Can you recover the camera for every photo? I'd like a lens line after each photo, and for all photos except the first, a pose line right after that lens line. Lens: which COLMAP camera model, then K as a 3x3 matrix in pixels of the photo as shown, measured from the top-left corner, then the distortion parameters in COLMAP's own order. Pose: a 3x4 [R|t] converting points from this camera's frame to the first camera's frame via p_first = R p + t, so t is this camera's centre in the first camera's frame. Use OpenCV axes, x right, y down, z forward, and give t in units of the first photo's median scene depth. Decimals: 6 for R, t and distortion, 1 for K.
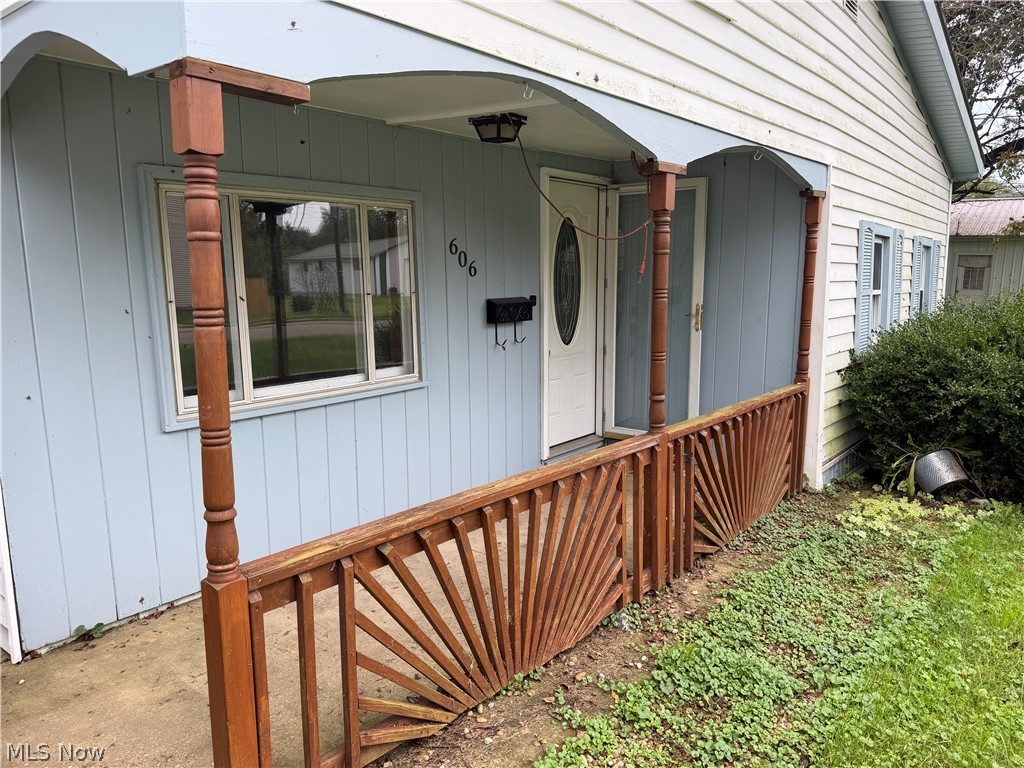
lens RADIAL K [[723.5, 0, 516.4], [0, 723.5, 380.3], [0, 0, 1]] dist [0.074781, -0.095656]
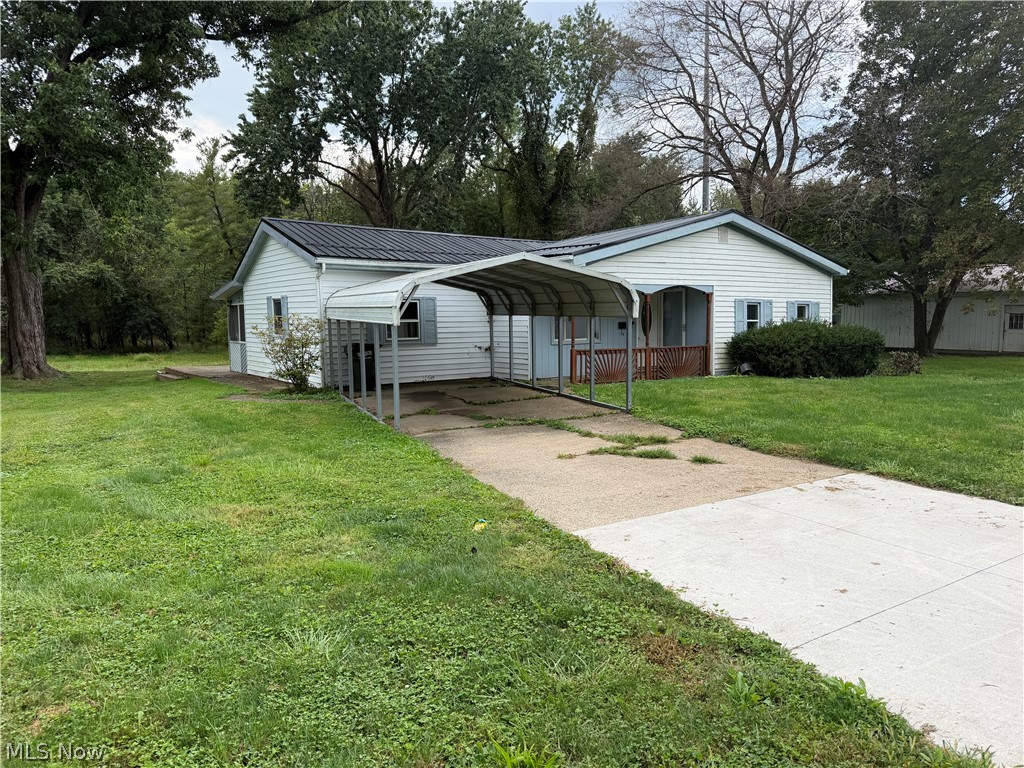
lens RADIAL K [[723.5, 0, 512.1], [0, 723.5, 385.4], [0, 0, 1]] dist [0.074781, -0.095656]
pose [[0.956431, 0.013971, -0.291624, 0.542650], [-0.033675, 0.997467, -0.062655, 0.485733], [0.290010, 0.069746, 0.954479, -2.825555]]
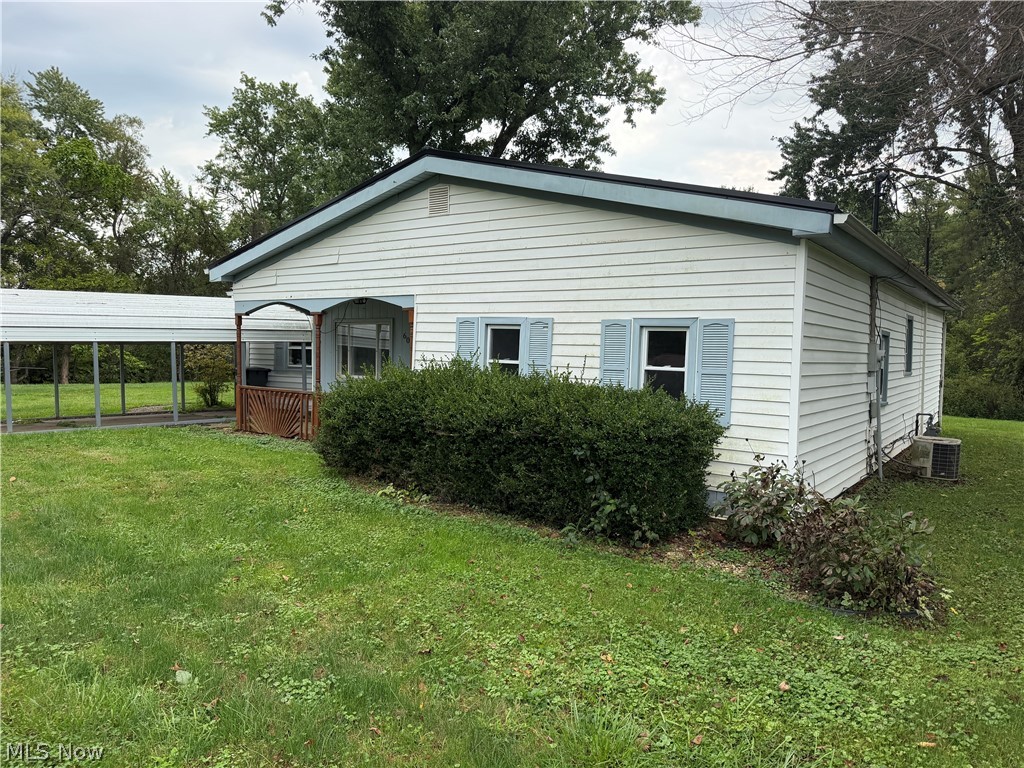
lens RADIAL K [[723.5, 0, 510.3], [0, 723.5, 383.0], [0, 0, 1]] dist [0.074781, -0.095656]
pose [[0.047837, 0.045237, -0.997830, 2.528102], [-0.174767, 0.983943, 0.036229, -0.170498], [0.983447, 0.172655, 0.054975, 1.212659]]
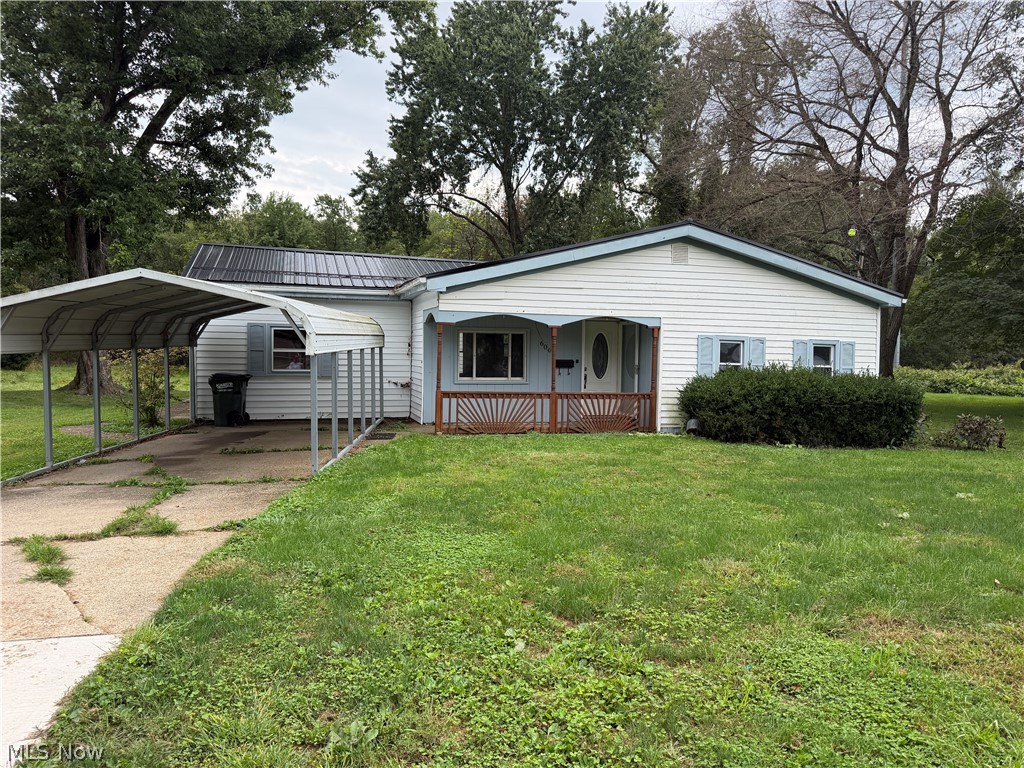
lens RADIAL K [[723.5, 0, 512.2], [0, 723.5, 381.3], [0, 0, 1]] dist [0.074781, -0.095656]
pose [[0.810093, 0.038017, -0.585068, 1.668981], [-0.108659, 0.990343, -0.086100, 0.275479], [0.576145, 0.133322, 0.806401, -1.656487]]
